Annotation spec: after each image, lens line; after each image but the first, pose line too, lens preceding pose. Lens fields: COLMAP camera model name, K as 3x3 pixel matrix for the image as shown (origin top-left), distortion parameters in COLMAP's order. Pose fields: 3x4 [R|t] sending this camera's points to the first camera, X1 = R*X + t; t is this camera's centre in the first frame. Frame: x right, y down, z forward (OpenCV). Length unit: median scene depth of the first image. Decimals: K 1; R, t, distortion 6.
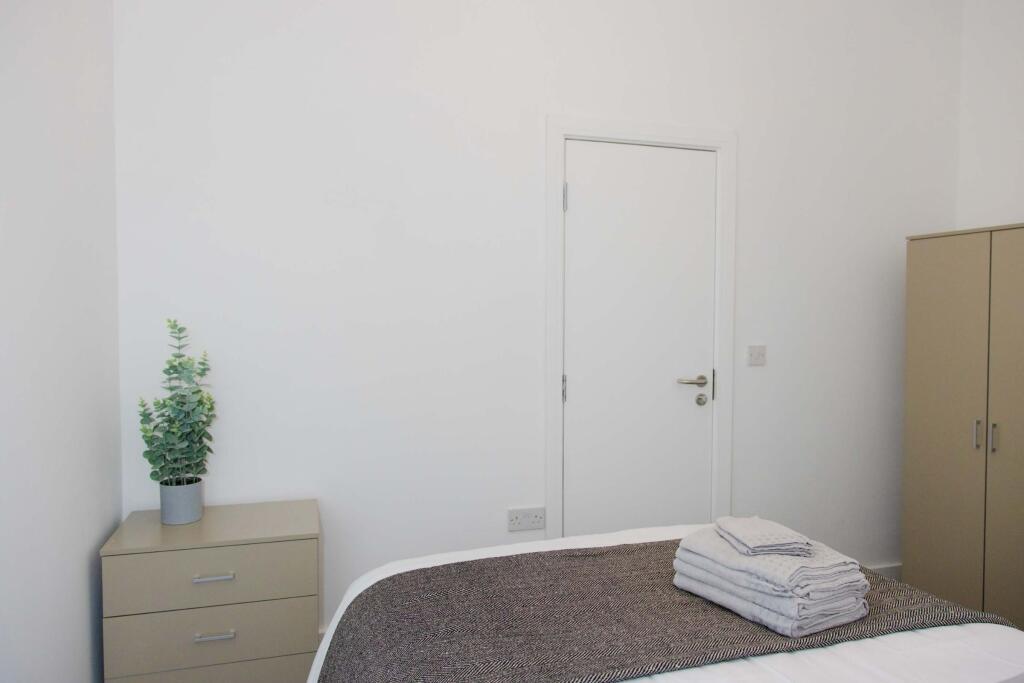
lens RADIAL K [[696.3, 0, 514.3], [0, 696.3, 327.4], [0, 0, 1]] dist [0.004127, 0.001502]
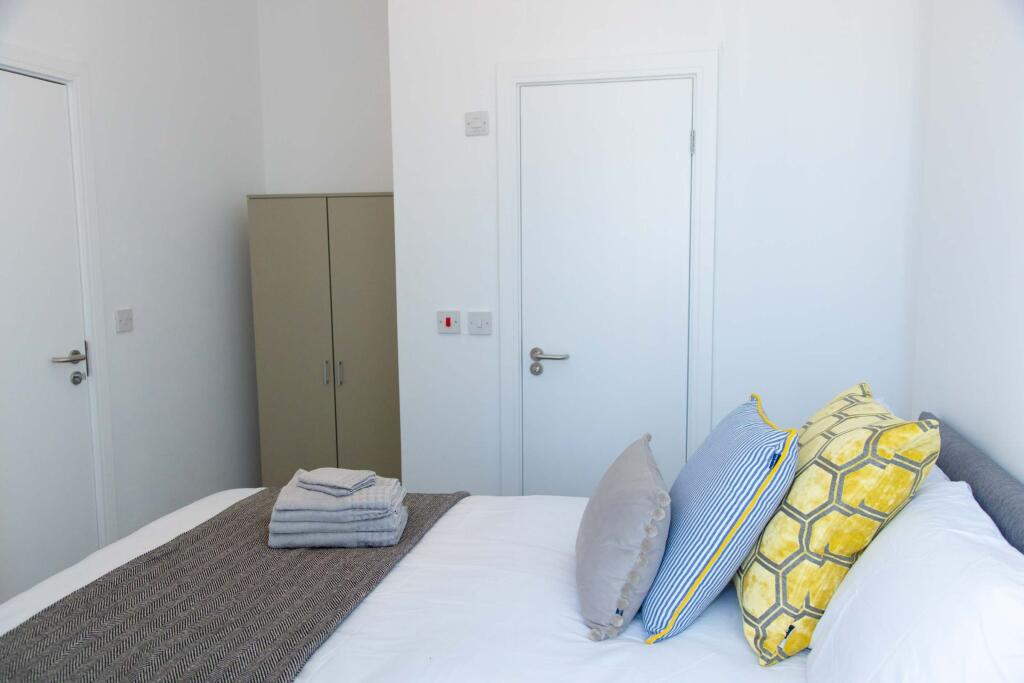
lens RADIAL K [[787.7, 0, 512.0], [0, 787.7, 341.5], [0, 0, 1]] dist [0.001328, 0.002213]
pose [[0.548840, -0.109273, 0.828755, -0.259325], [0.034542, 0.993537, 0.108125, -0.030301], [-0.835214, -0.030717, 0.549067, 0.015731]]
